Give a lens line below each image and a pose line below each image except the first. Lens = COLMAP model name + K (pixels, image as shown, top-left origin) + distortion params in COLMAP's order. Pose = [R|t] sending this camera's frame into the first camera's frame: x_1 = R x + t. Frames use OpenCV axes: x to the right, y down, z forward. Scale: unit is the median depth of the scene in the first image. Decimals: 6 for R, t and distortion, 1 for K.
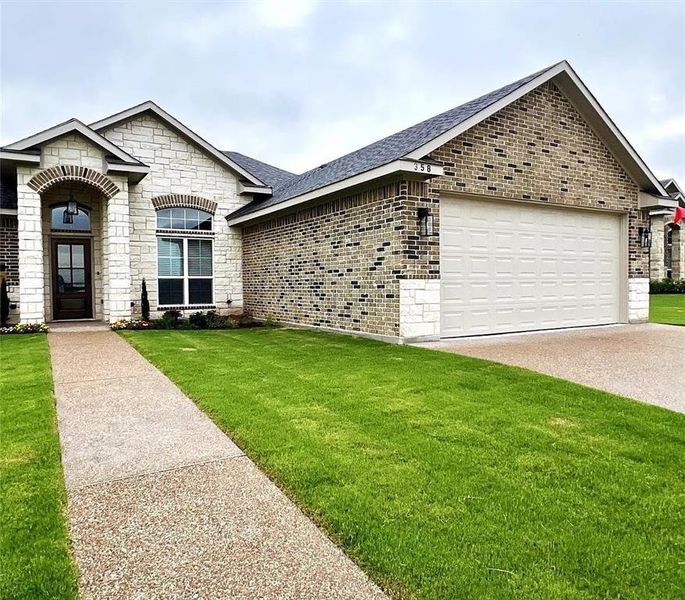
lens RADIAL K [[482.6, 0, 342.5], [0, 482.6, 300.0], [0, 0, 1]] dist [0.000261, -0.004123]
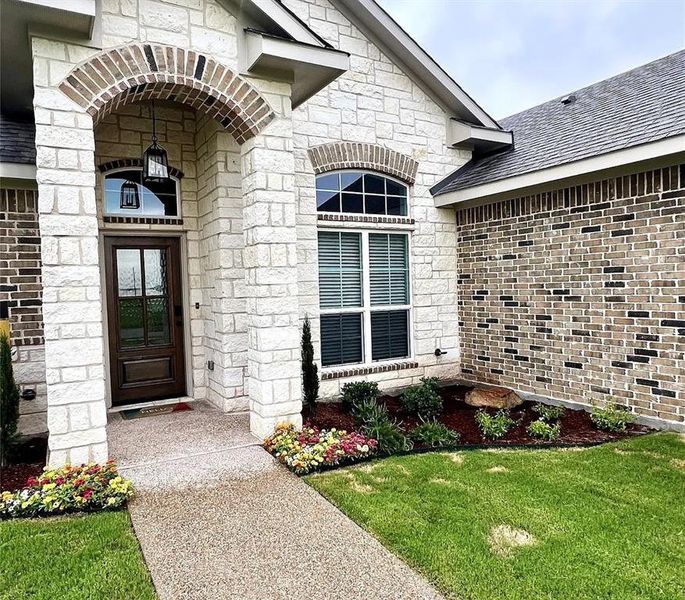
lens RADIAL K [[482.6, 0, 342.5], [0, 482.6, 300.0], [0, 0, 1]] dist [0.000261, -0.004123]
pose [[0.999595, -0.019950, -0.020316, -0.406784], [0.019907, 0.999799, -0.002321, -0.066871], [0.020359, 0.001916, 0.999791, 0.596442]]
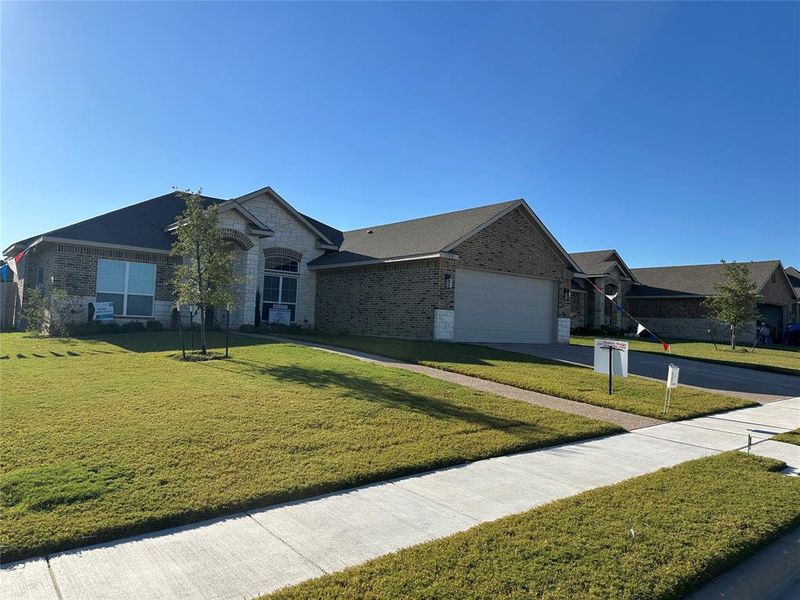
lens RADIAL K [[529.3, 0, 390.7], [0, 529.3, 315.3], [0, 0, 1]] dist [0.002173, 0.000014]
pose [[0.989961, 0.053498, 0.130827, -0.237858], [-0.047070, 0.997550, -0.051746, 0.071388], [-0.133275, 0.045069, 0.990054, -0.779546]]
